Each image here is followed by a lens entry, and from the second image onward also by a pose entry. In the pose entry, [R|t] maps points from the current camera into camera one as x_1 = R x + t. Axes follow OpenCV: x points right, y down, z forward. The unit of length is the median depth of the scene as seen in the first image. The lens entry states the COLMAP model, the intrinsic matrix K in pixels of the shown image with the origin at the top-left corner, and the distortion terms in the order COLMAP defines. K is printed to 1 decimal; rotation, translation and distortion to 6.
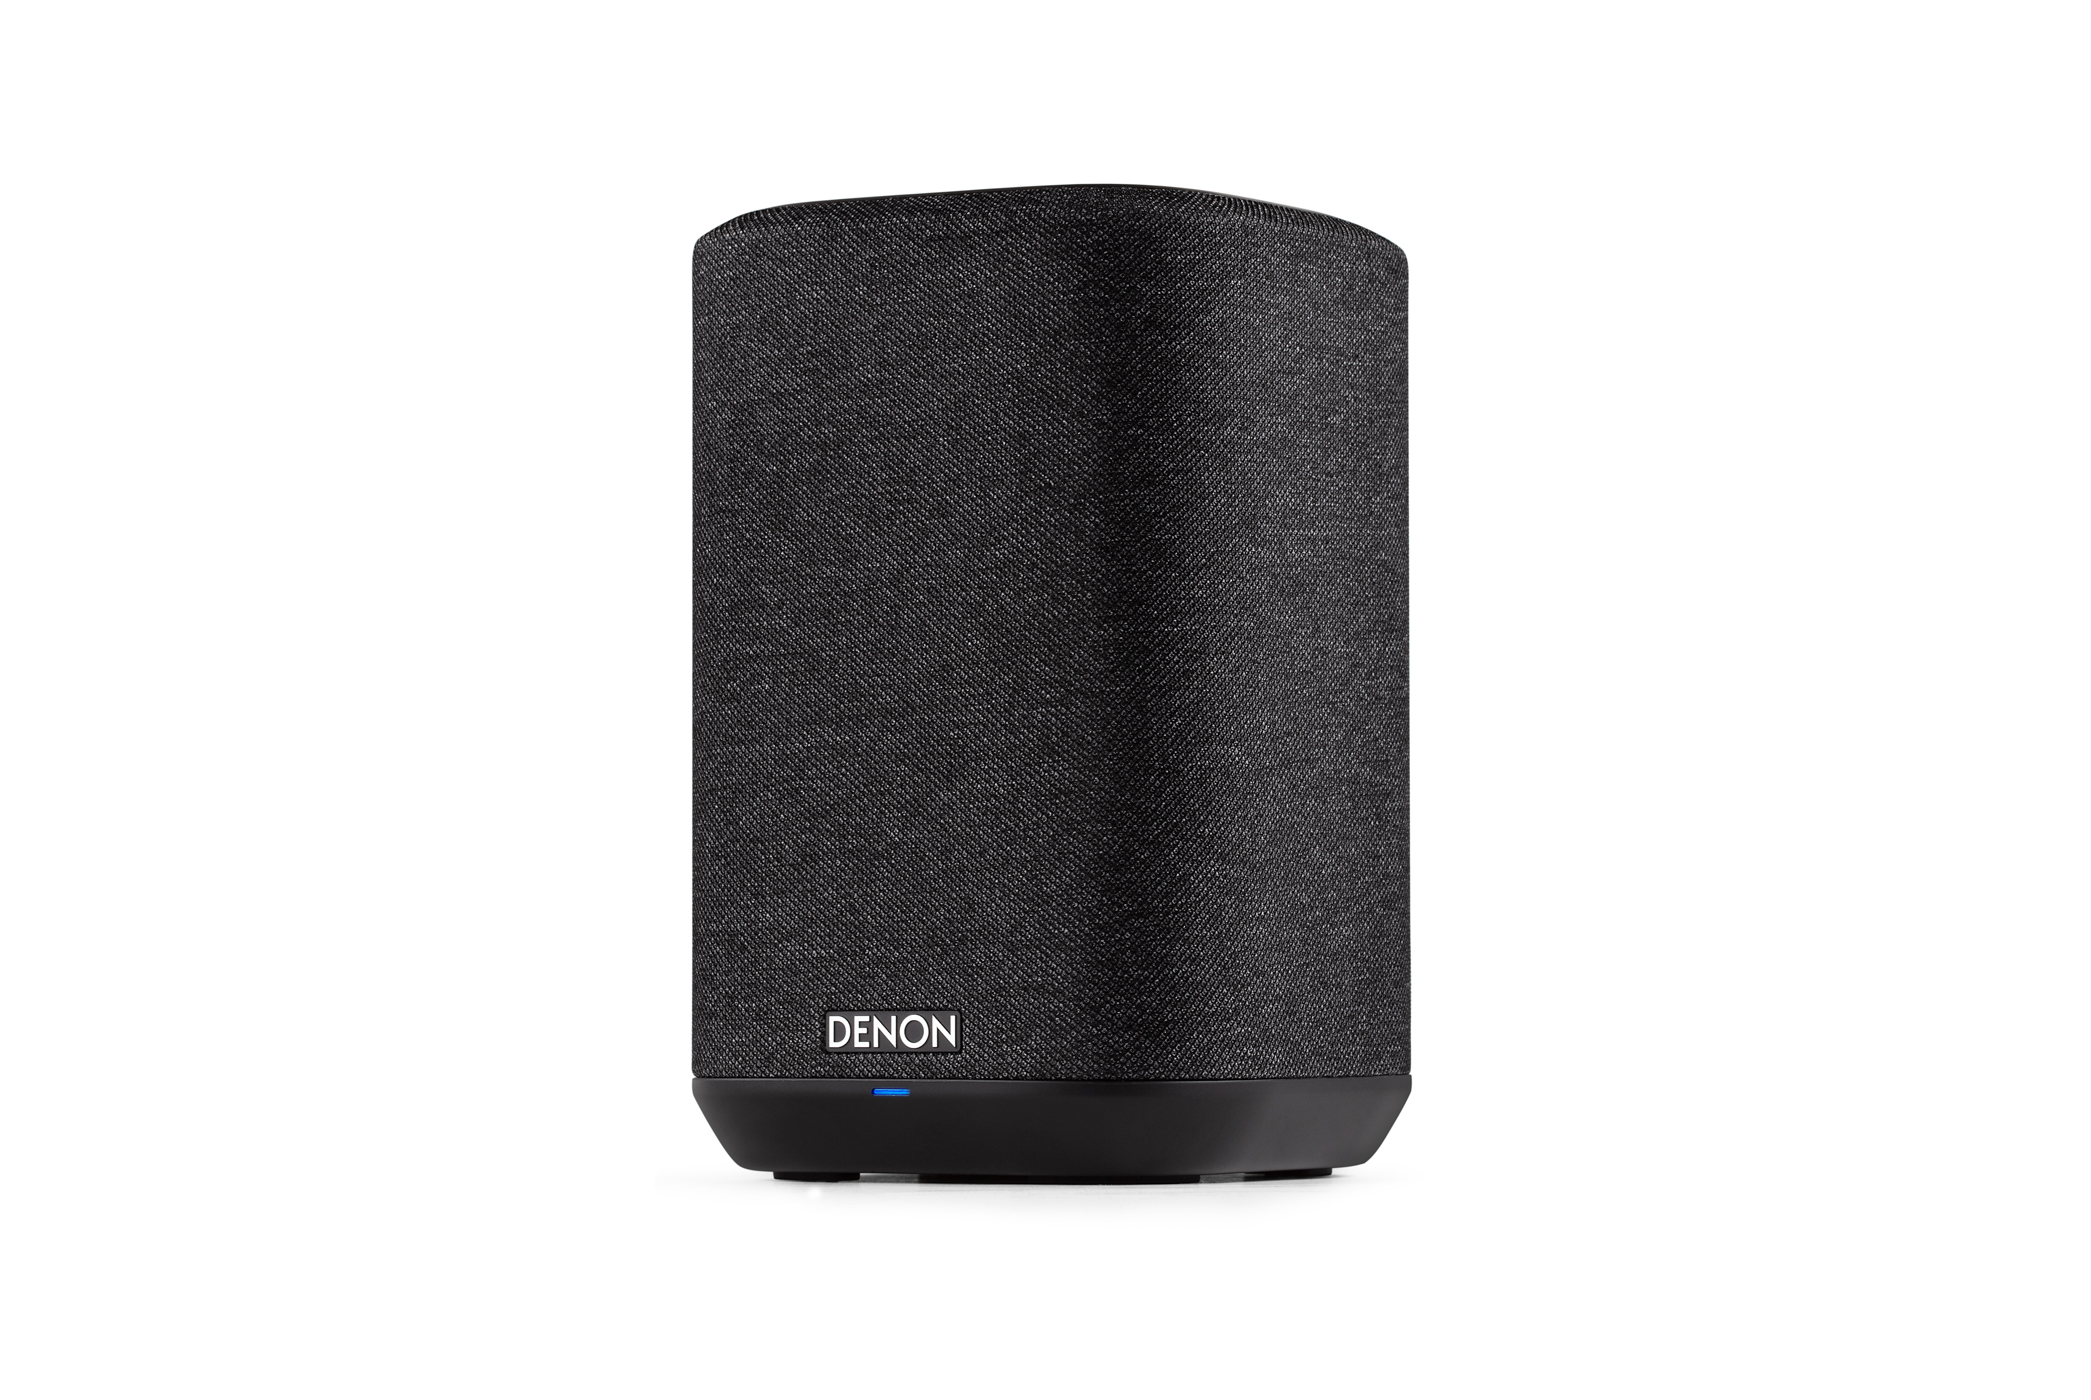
lens RADIAL K [[7325.9, 0, 1046.8], [0, 7325.9, 696.0], [0, 0, 1]] dist [-0.192971, 0.000000]
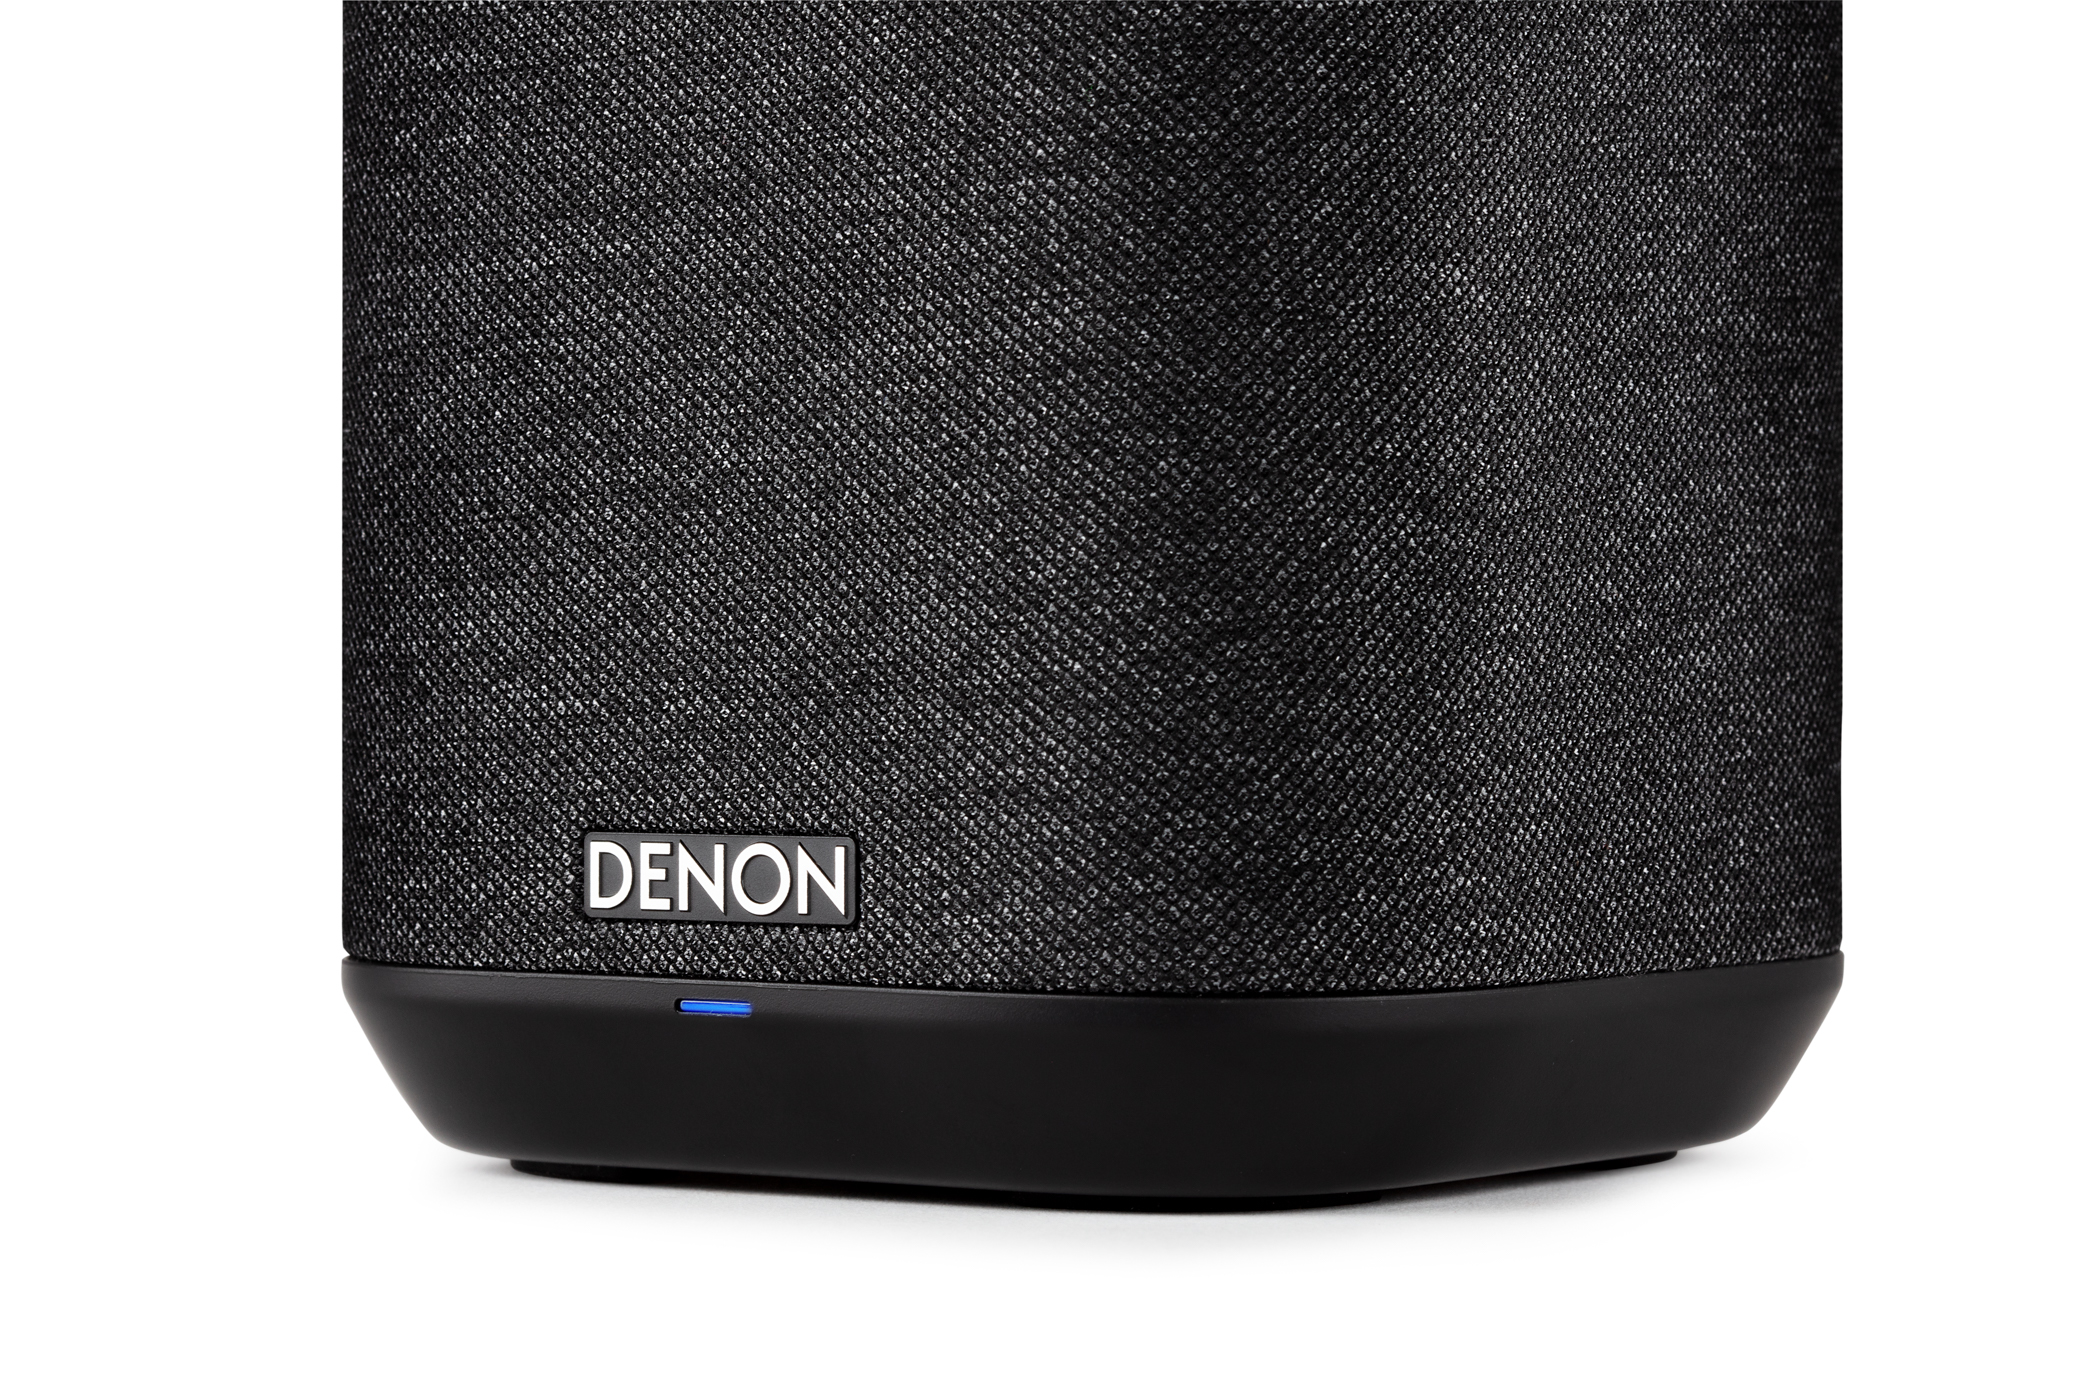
lens RADIAL K [[7357.4, 0, 1048.6], [0, 7357.4, 701.6], [0, 0, 1]] dist [-0.192971, 0.000000]
pose [[0.997713, 0.004443, -0.067441, 0.031481], [-0.000592, 0.998373, 0.057011, 0.008026], [0.067584, -0.056841, 0.996093, 0.538218]]
